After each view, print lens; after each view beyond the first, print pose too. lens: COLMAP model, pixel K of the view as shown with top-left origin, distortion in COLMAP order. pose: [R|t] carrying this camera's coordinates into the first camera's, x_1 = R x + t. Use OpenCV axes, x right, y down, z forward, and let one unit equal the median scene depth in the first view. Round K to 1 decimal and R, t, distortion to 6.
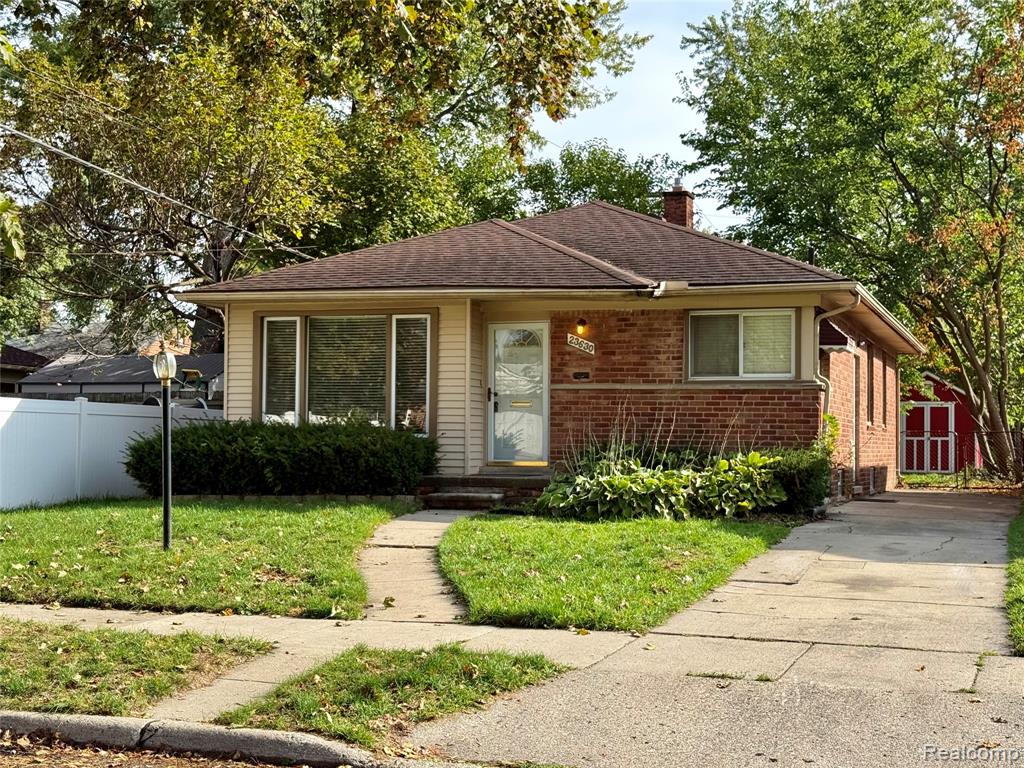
lens RADIAL K [[1435.4, 0, 512.0], [0, 1435.4, 385.9], [0, 0, 1]] dist [0.023074, 0.000000]
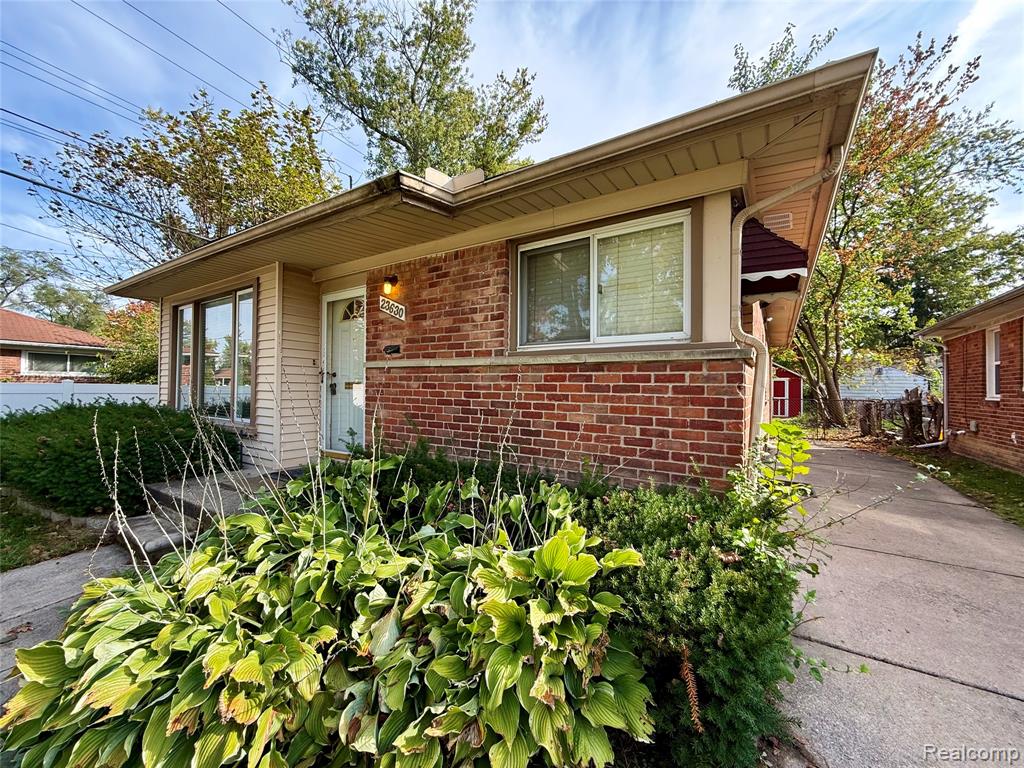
lens RADIAL K [[408.0, 0, 513.9], [0, 408.0, 376.8], [0, 0, 1]] dist [0.001310, -0.001095]
pose [[0.967216, -0.005650, -0.253892, 0.168290], [0.007213, 0.999960, 0.005228, 0.006721], [0.253852, -0.006888, 0.967218, 0.819921]]
